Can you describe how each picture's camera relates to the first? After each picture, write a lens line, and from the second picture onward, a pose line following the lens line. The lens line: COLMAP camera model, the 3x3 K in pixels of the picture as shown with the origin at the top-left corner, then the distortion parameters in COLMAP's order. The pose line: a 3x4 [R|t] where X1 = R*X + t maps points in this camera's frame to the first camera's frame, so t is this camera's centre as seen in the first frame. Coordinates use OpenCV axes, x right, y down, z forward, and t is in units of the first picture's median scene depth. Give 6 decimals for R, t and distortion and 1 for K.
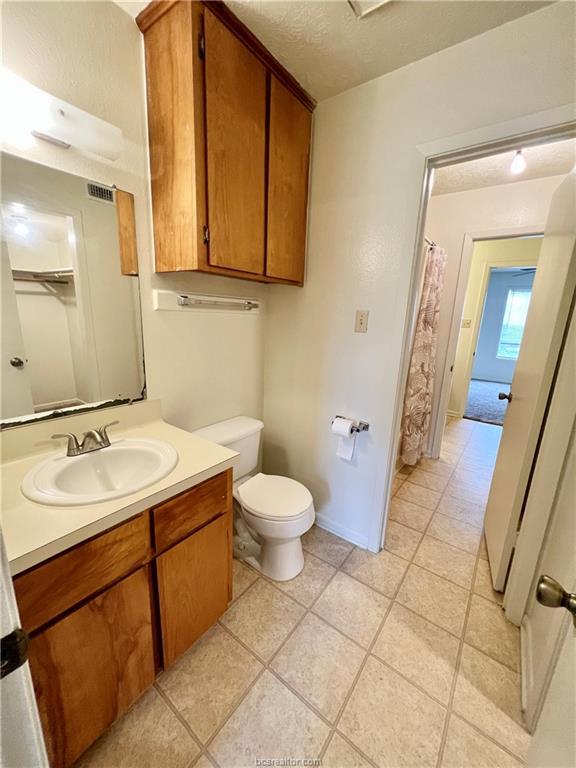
lens RADIAL K [[307.1, 0, 290.6], [0, 307.1, 384.8], [0, 0, 1]] dist [0.000180, -0.000117]
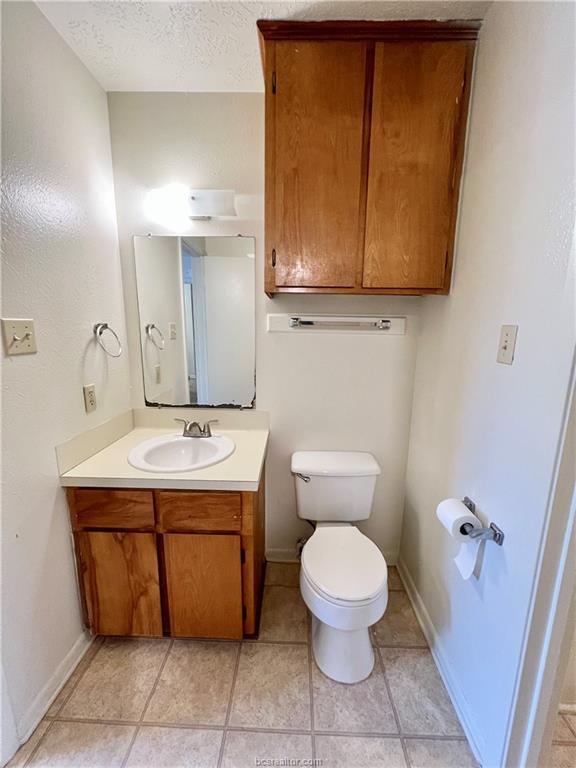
lens RADIAL K [[307.1, 0, 287.9], [0, 307.1, 384.8], [0, 0, 1]] dist [0.000180, -0.000117]
pose [[0.572761, 0.117620, -0.811240, 0.603718], [-0.178148, 0.983859, 0.016870, -0.095404], [0.800130, 0.134859, 0.584470, 0.483148]]
